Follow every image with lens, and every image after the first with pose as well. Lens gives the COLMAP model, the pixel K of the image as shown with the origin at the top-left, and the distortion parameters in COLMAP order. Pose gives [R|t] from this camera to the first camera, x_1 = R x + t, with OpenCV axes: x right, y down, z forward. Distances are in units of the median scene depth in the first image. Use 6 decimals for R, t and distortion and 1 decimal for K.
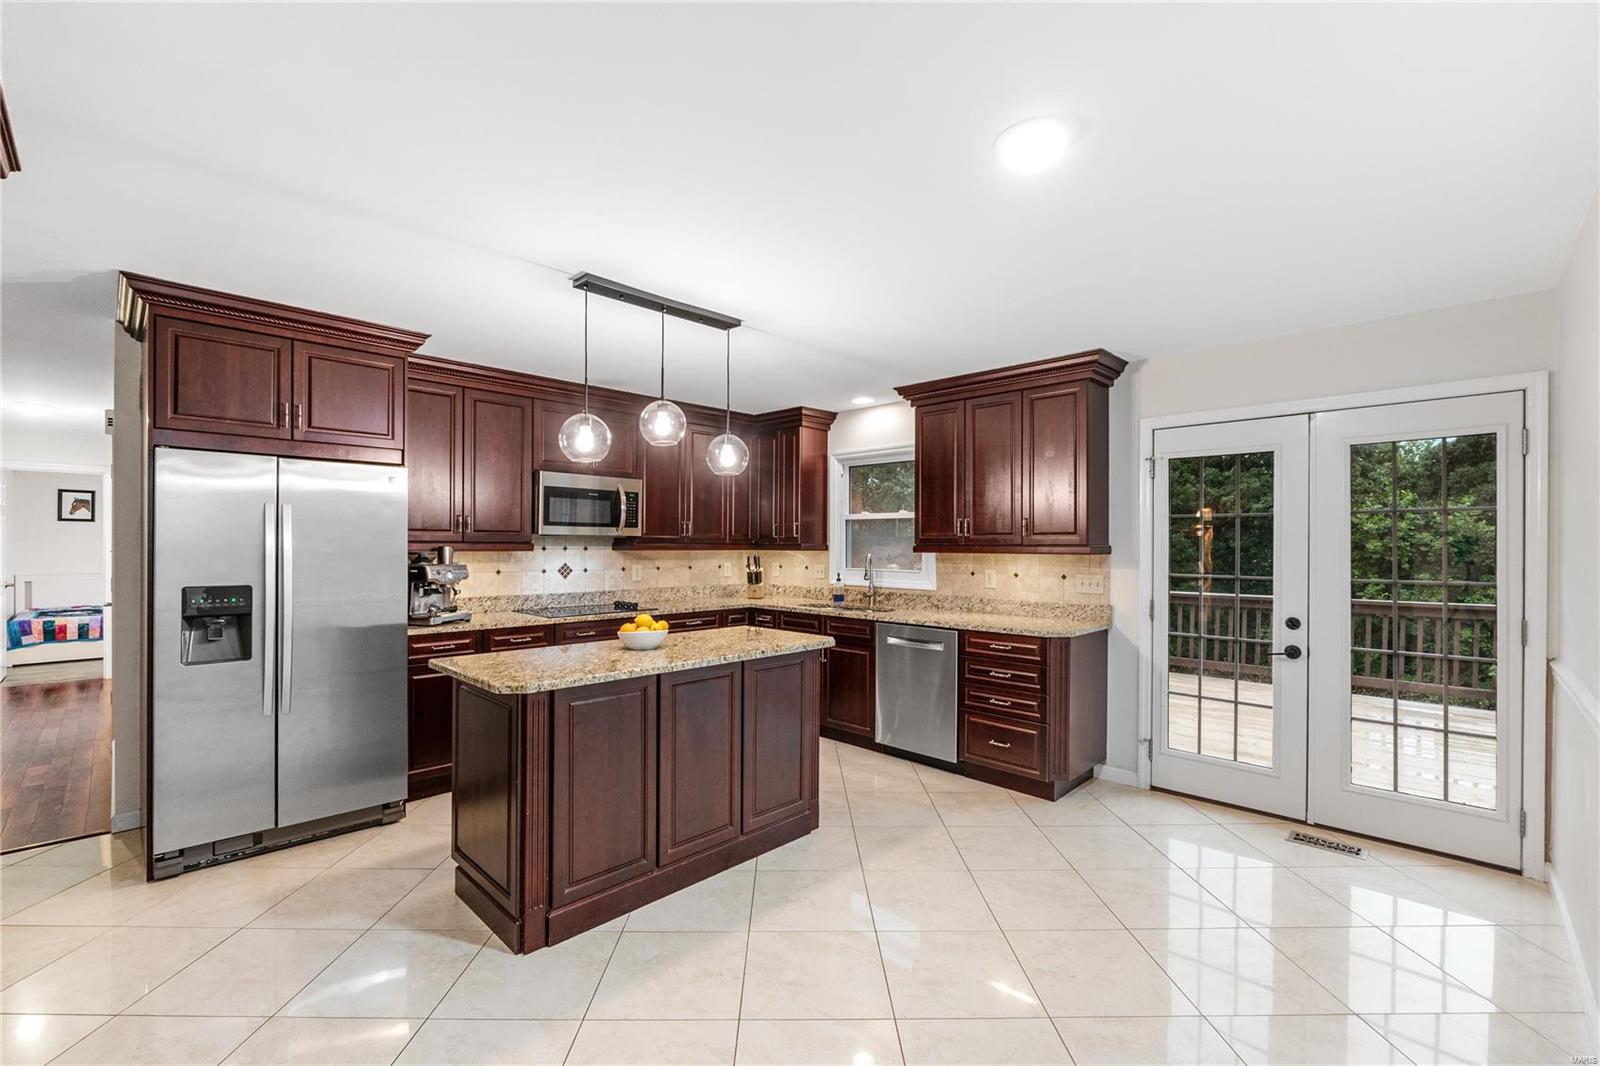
lens RADIAL K [[678.9, 0, 798.5], [0, 678.9, 525.3], [0, 0, 1]] dist [-0.009511, 0.000259]
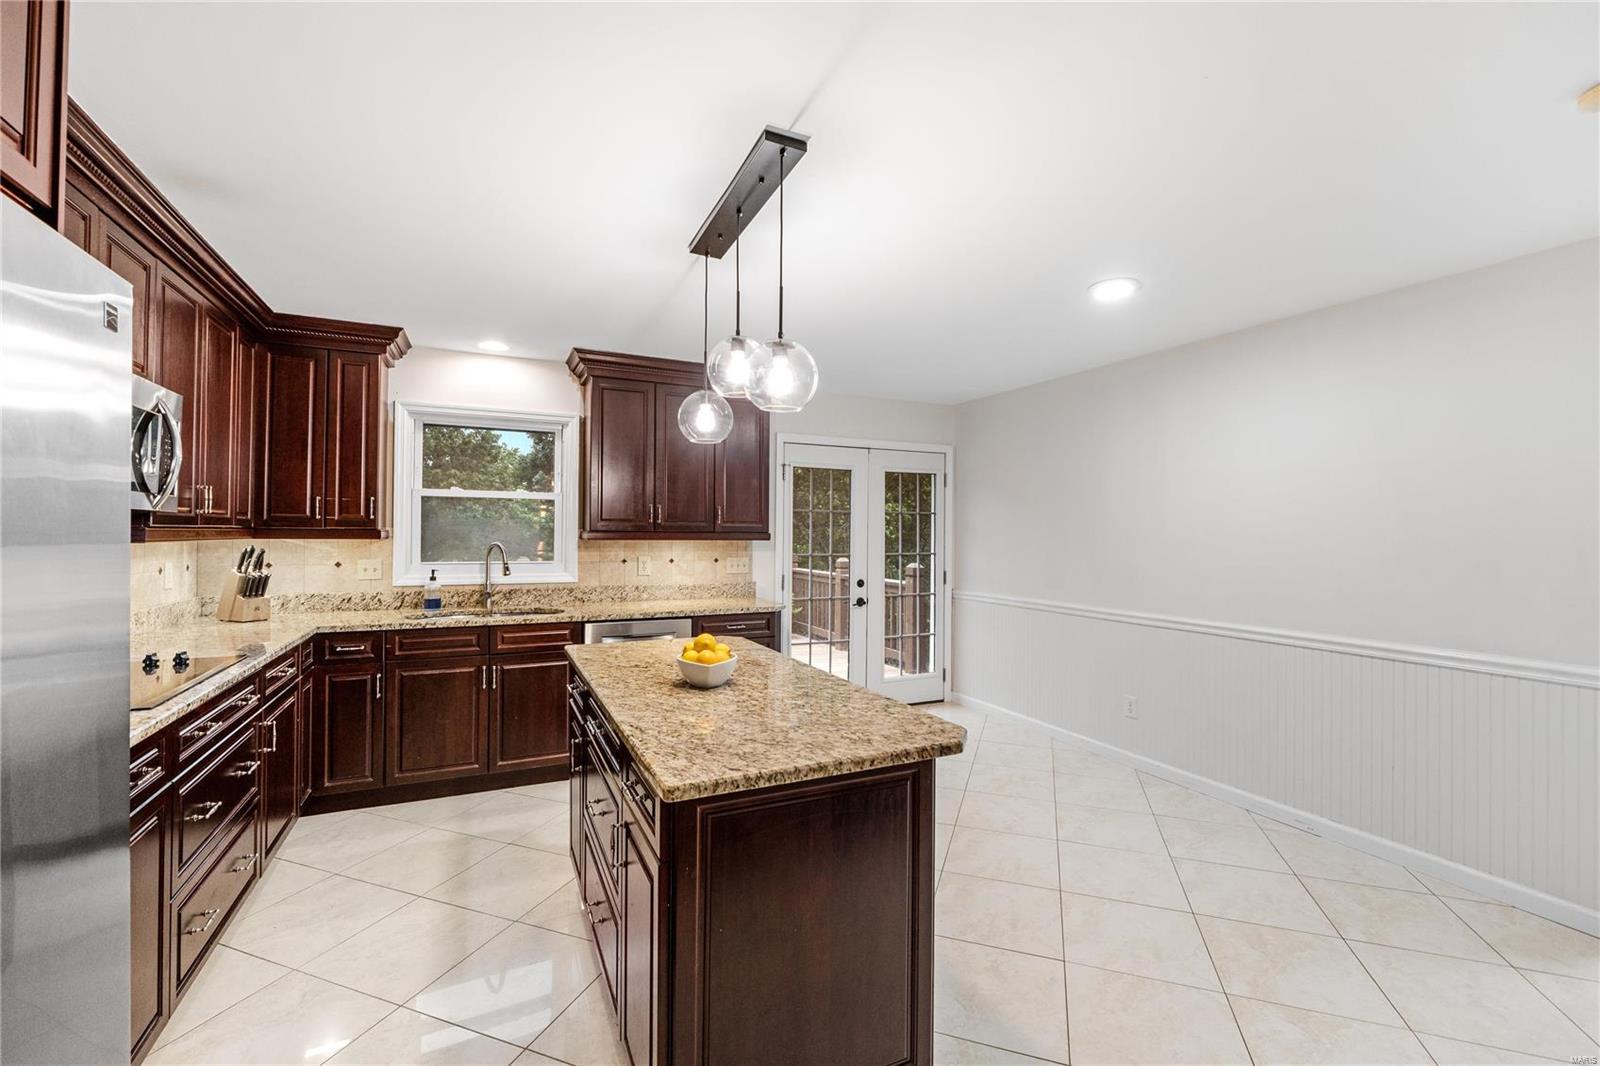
lens RADIAL K [[678.9, 0, 798.5], [0, 678.9, 525.3], [0, 0, 1]] dist [-0.009511, 0.000259]
pose [[0.349084, 0.005428, 0.937076, -0.557978], [-0.033482, 0.999417, 0.006683, 0.005363], [-0.936493, -0.033709, 0.349062, 0.435102]]
